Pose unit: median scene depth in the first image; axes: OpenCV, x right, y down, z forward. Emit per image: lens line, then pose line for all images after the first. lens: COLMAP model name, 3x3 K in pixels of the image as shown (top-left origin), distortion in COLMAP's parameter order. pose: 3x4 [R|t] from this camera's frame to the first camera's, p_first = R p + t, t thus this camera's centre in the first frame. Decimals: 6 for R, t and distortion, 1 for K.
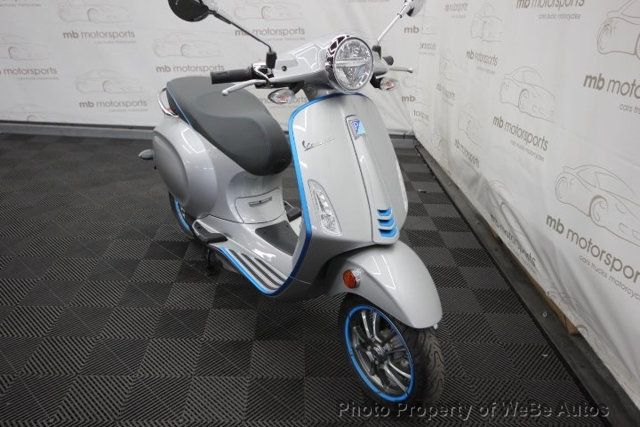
lens RADIAL K [[500.5, 0, 320.0], [0, 500.5, 213.5], [0, 0, 1]] dist [0.014341, 0.011745]
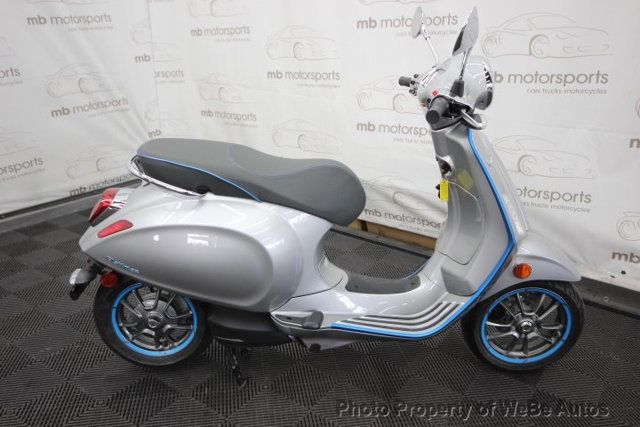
lens RADIAL K [[524.1, 0, 320.0], [0, 524.1, 213.5], [0, 0, 1]] dist [-0.003760, 0.050568]
pose [[0.607057, -0.305907, 0.733419, -0.788014], [0.340257, 0.934112, 0.107983, -0.203649], [-0.718128, 0.183999, 0.671146, 0.397471]]
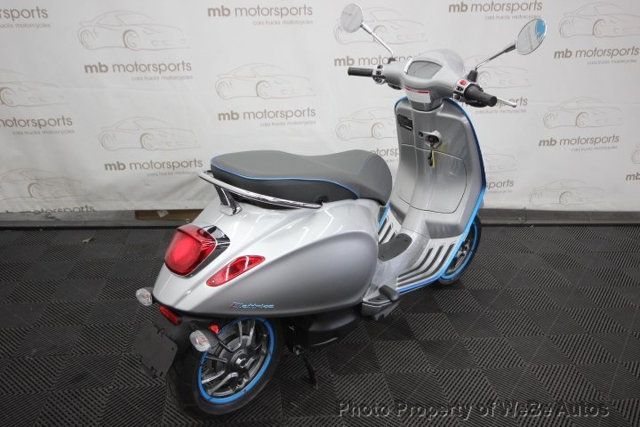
lens RADIAL K [[508.6, 0, 320.0], [0, 508.6, 213.5], [0, 0, 1]] dist [0.011250, 0.014572]
pose [[-0.096392, -0.422302, 0.901315, -0.987091], [0.369553, 0.825621, 0.426358, -0.517505], [-0.924197, 0.374181, 0.076480, 1.003125]]
